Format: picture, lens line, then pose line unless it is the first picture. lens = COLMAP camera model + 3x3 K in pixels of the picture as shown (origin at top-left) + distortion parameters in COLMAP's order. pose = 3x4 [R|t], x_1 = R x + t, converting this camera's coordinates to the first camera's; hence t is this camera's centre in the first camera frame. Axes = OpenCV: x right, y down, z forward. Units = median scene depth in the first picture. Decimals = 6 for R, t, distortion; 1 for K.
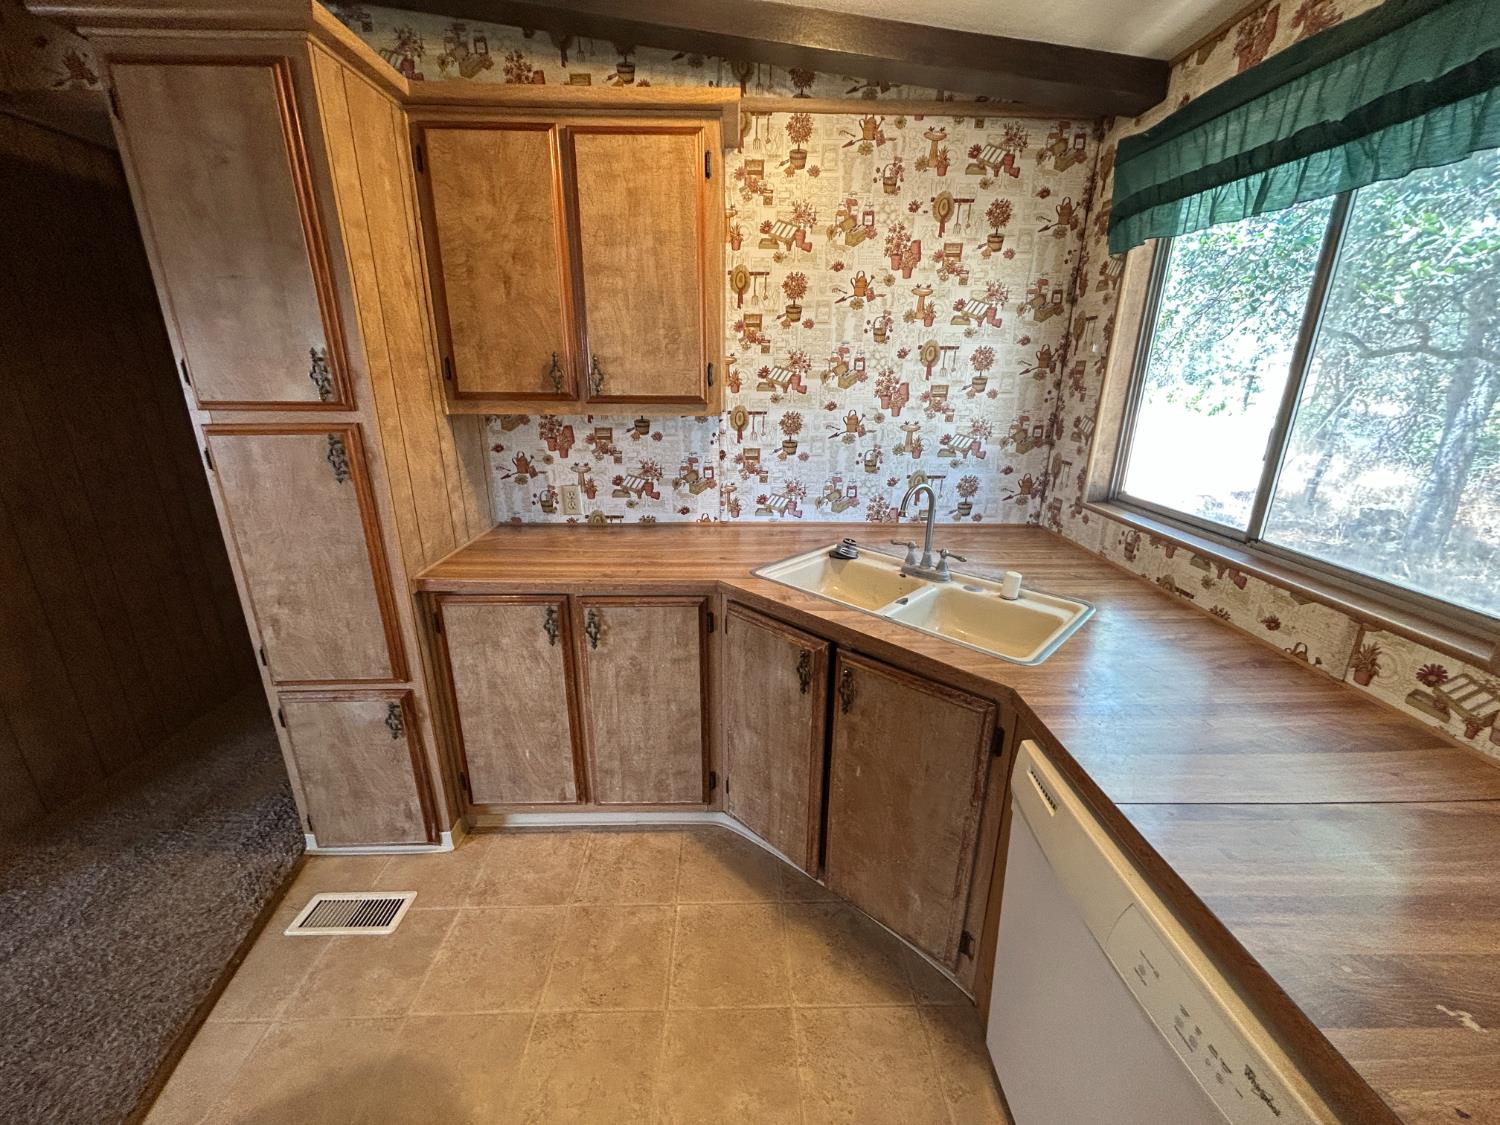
lens RADIAL K [[606.0, 0, 746.0], [0, 606.0, 560.6], [0, 0, 1]] dist [-0.001148, 0.001048]
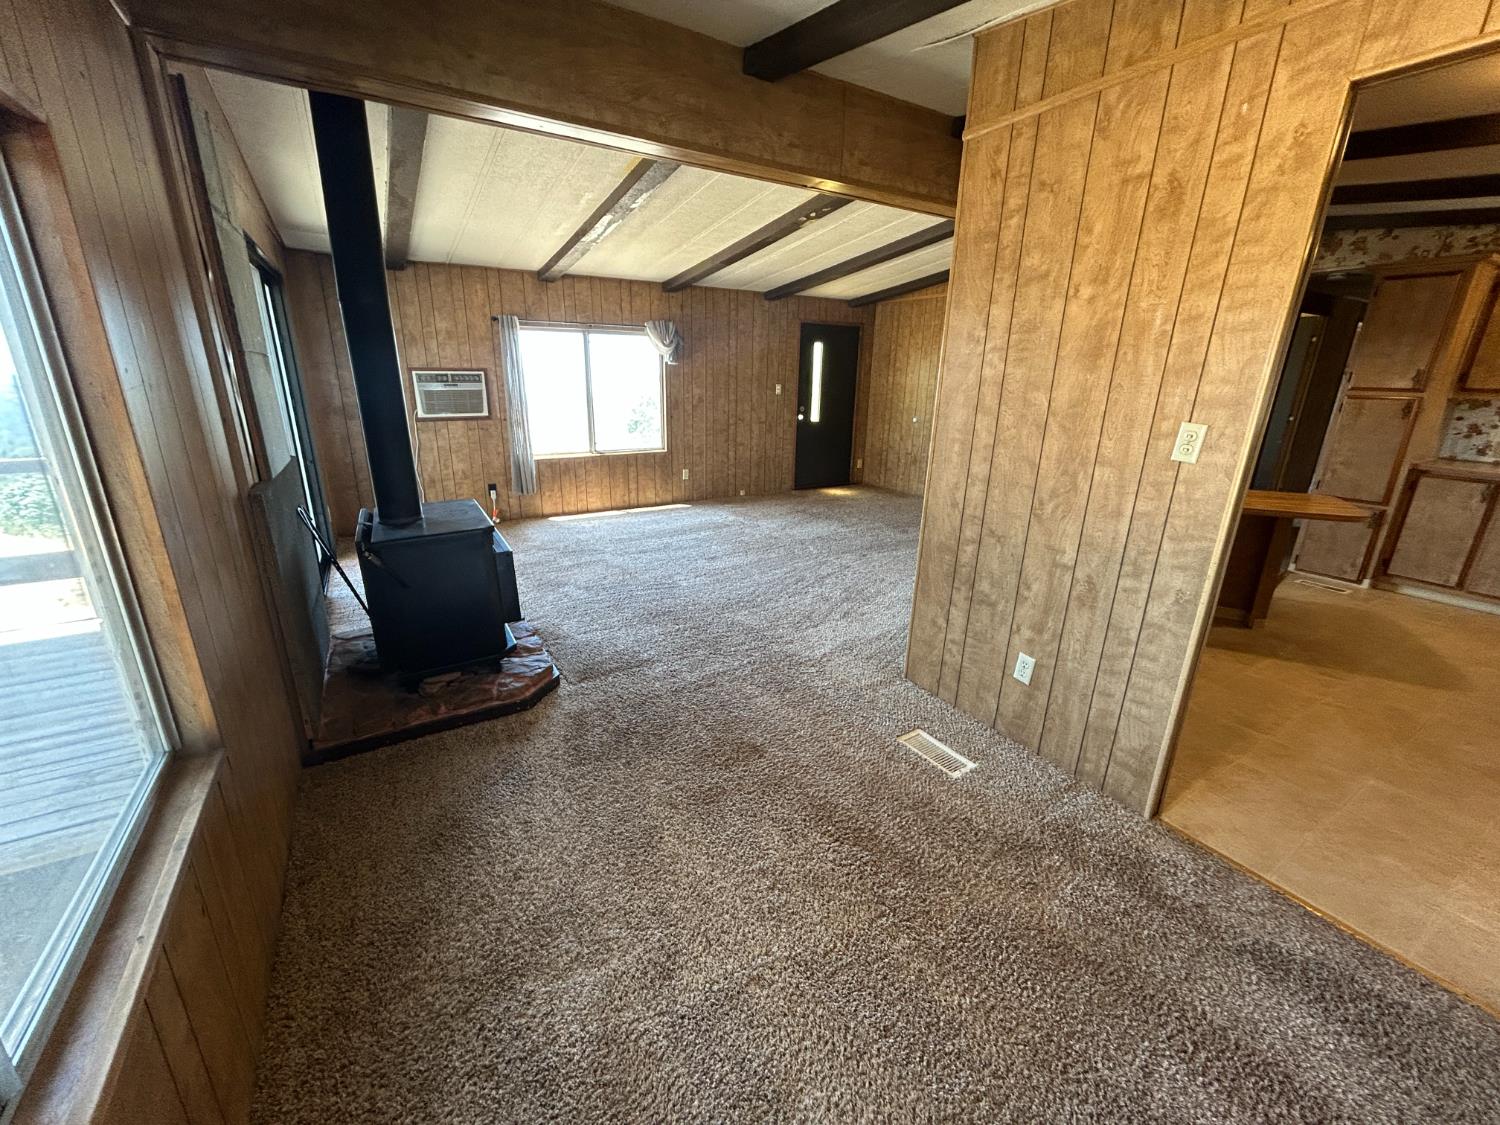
lens RADIAL K [[606.0, 0, 754.5], [0, 606.0, 561.7], [0, 0, 1]] dist [-0.001148, 0.001048]
pose [[0.514858, 0.267526, -0.814464, 0.158880], [-0.275975, 0.951208, 0.137986, 0.721216], [0.811640, 0.153728, 0.563568, -2.209615]]
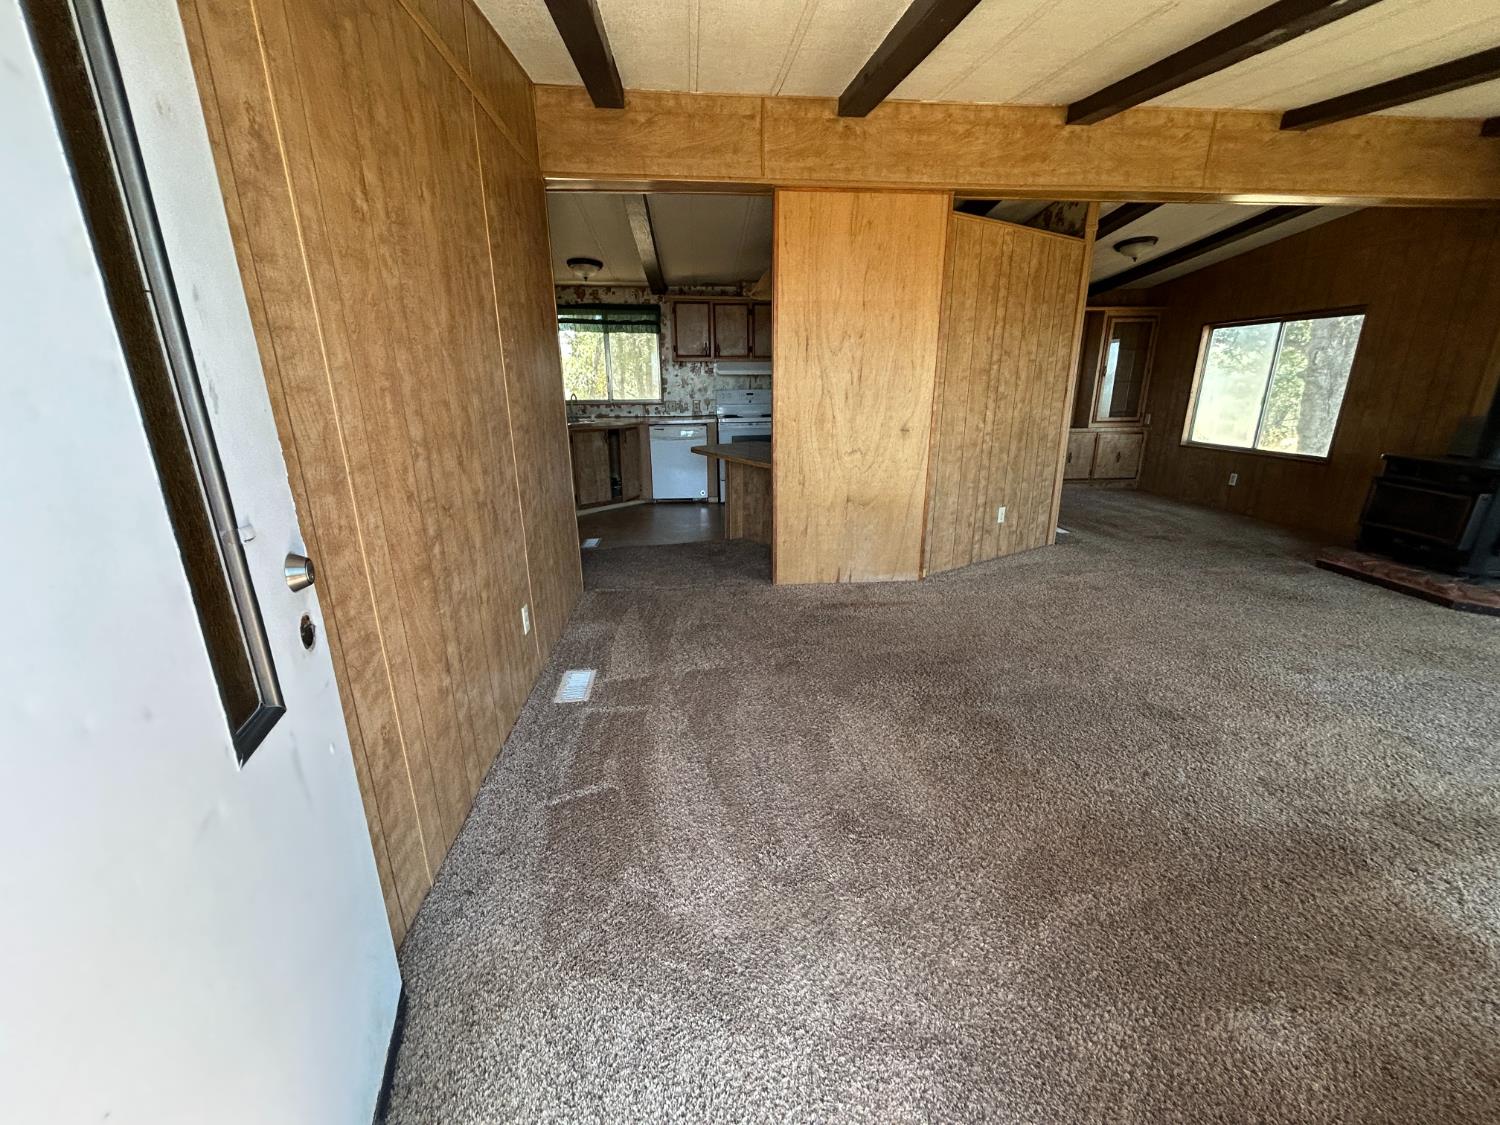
lens RADIAL K [[606.0, 0, 748.8], [0, 606.0, 559.3], [0, 0, 1]] dist [-0.001148, 0.001048]
pose [[-0.068573, -0.284353, 0.956264, -3.200381], [0.307217, 0.905923, 0.291414, 0.033147], [-0.949166, 0.313764, 0.025236, 0.208176]]
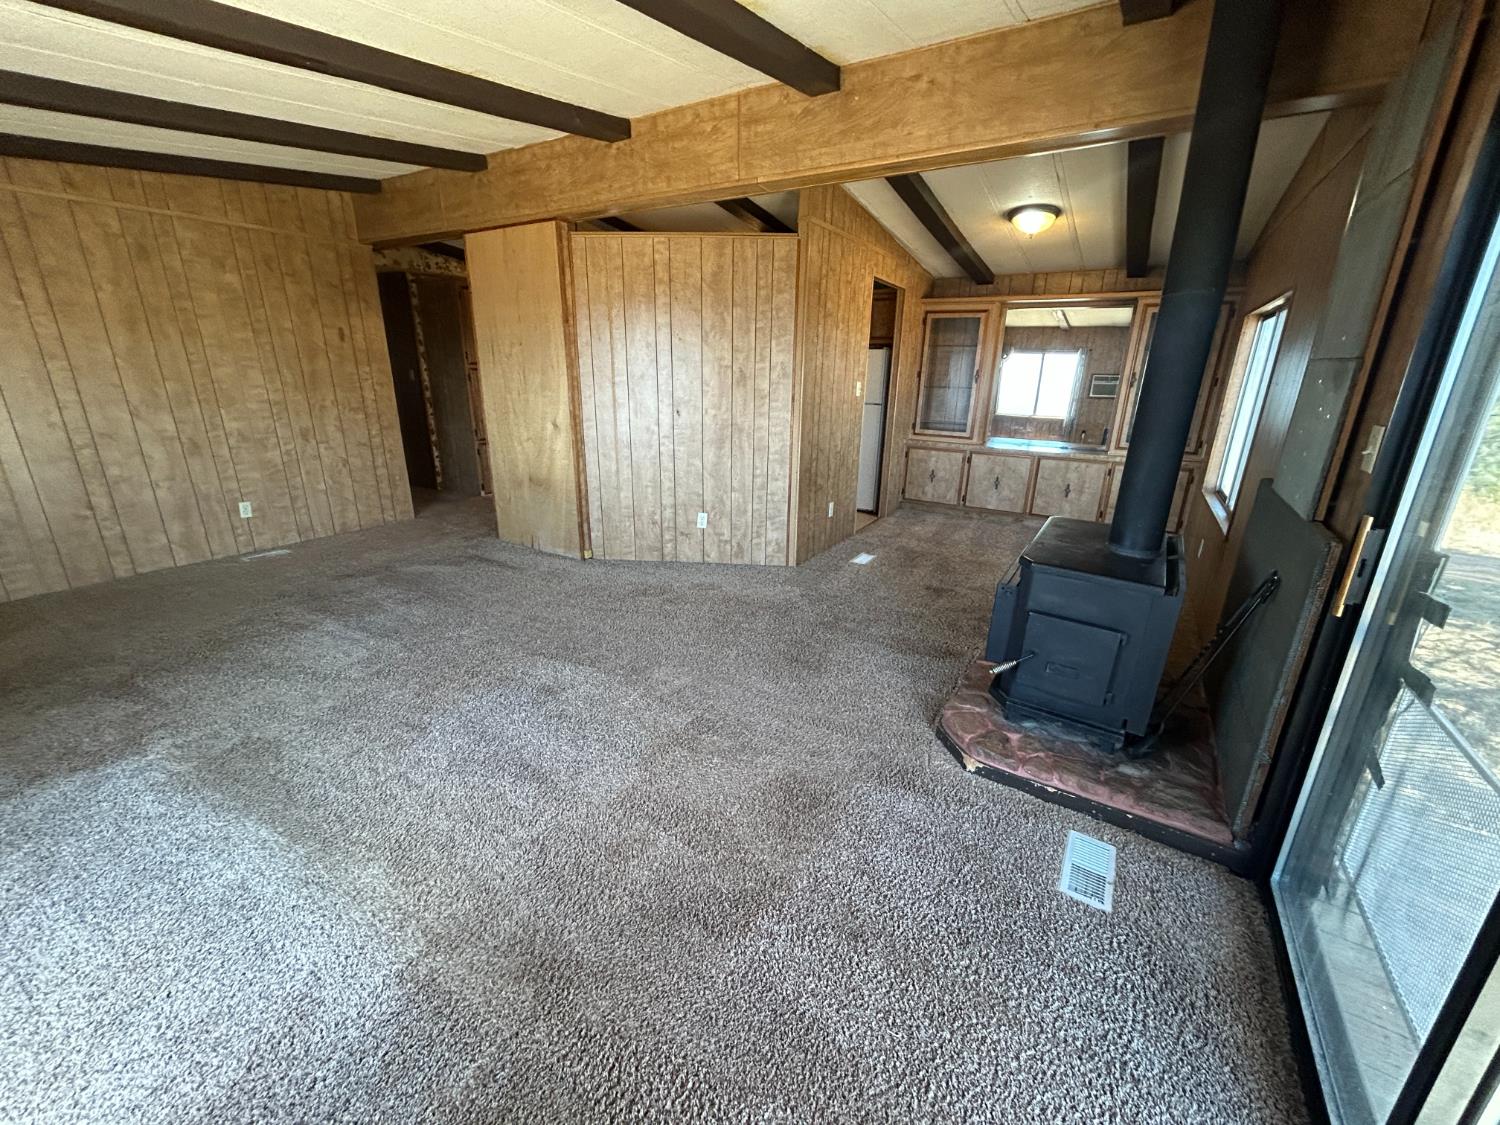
lens RADIAL K [[606.0, 0, 748.6], [0, 606.0, 559.8], [0, 0, 1]] dist [-0.001148, 0.001048]
pose [[0.543272, -0.249112, 0.801747, -2.797656], [0.238074, 0.961476, 0.137421, 0.727430], [-0.805094, 0.116218, 0.581650, -2.201551]]
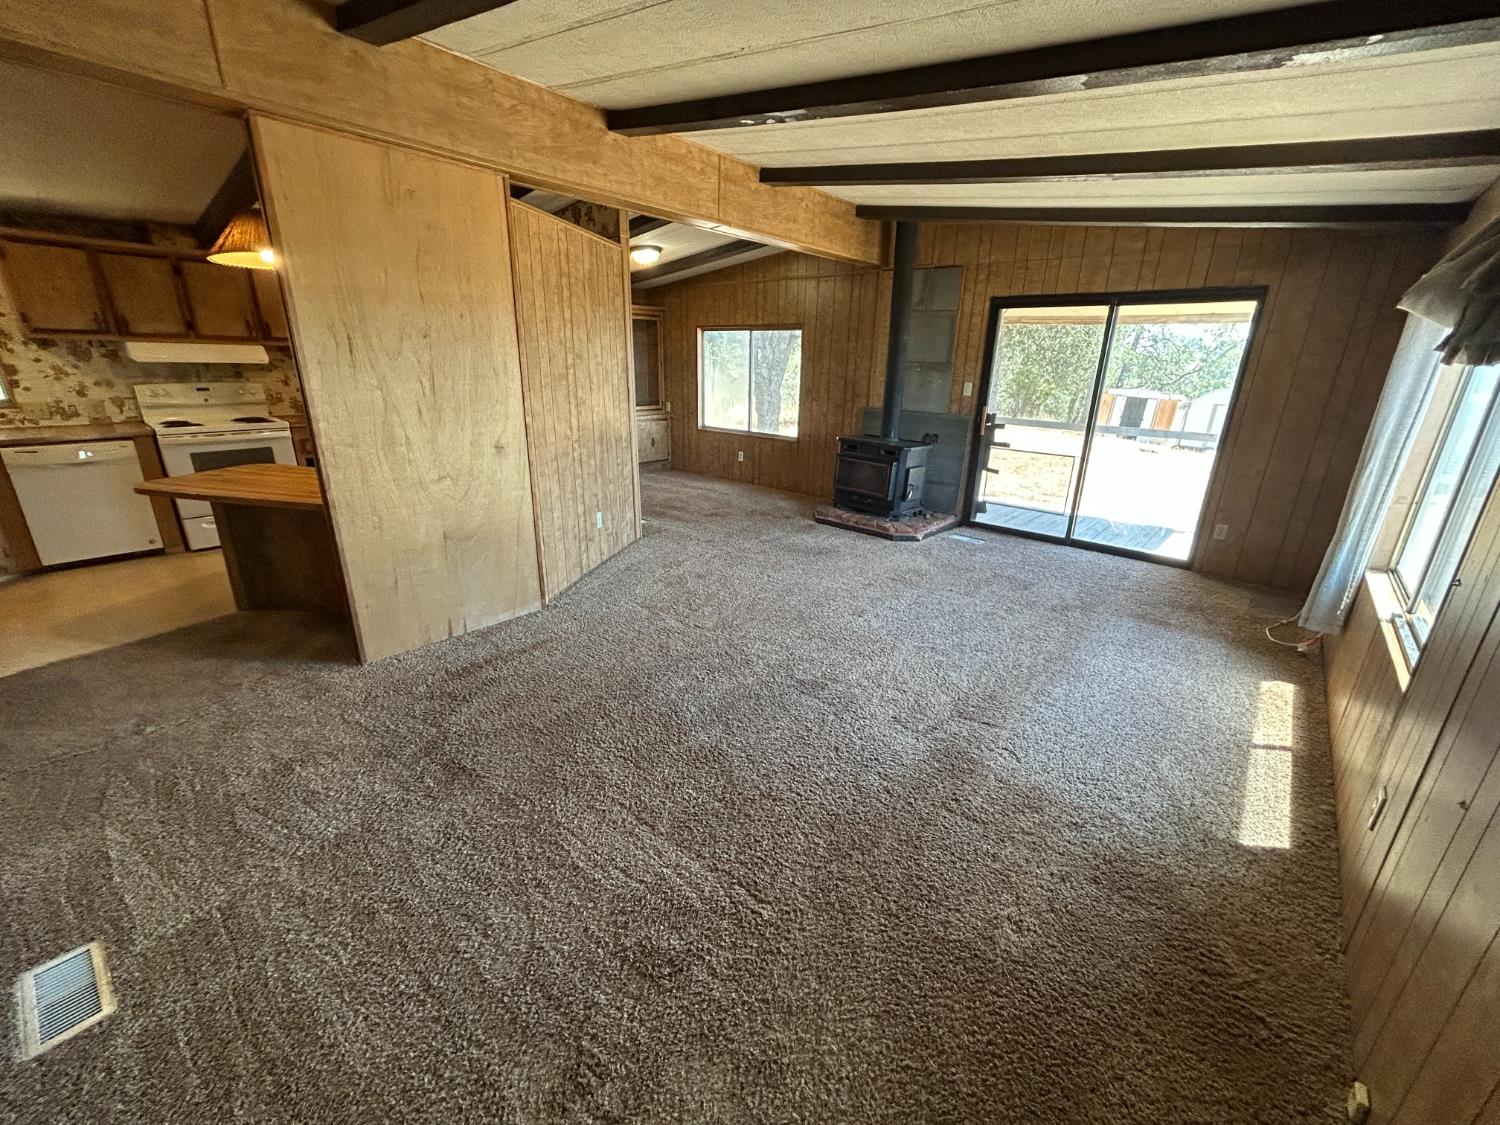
lens RADIAL K [[606.0, 0, 749.4], [0, 606.0, 560.0], [0, 0, 1]] dist [-0.001148, 0.001048]
pose [[-0.743725, -0.228231, 0.628318, -2.897231], [0.180213, 0.836662, 0.517224, -0.106069], [-0.643736, 0.497903, -0.581117, 0.338333]]
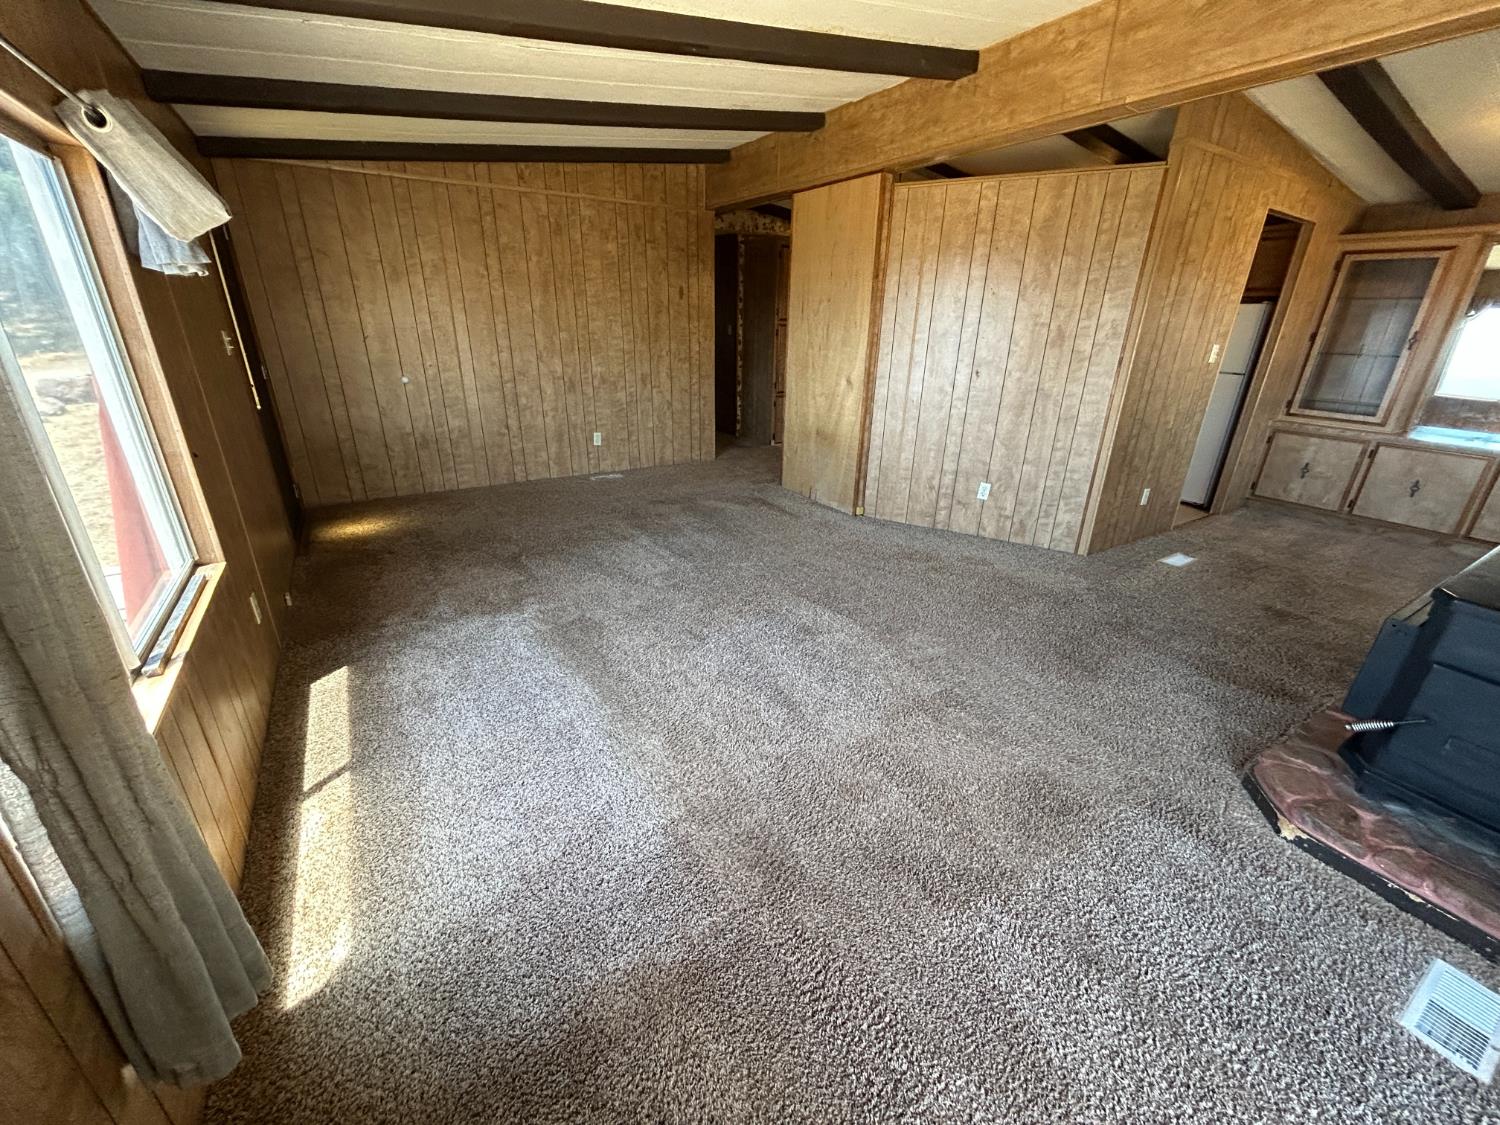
lens RADIAL K [[606.0, 0, 748.4], [0, 606.0, 560.8], [0, 0, 1]] dist [-0.001148, 0.001048]
pose [[0.856237, -0.176963, 0.485327, -2.826415], [0.136280, 0.983592, 0.118212, 0.732210], [-0.498283, -0.035077, 0.866305, -2.203290]]
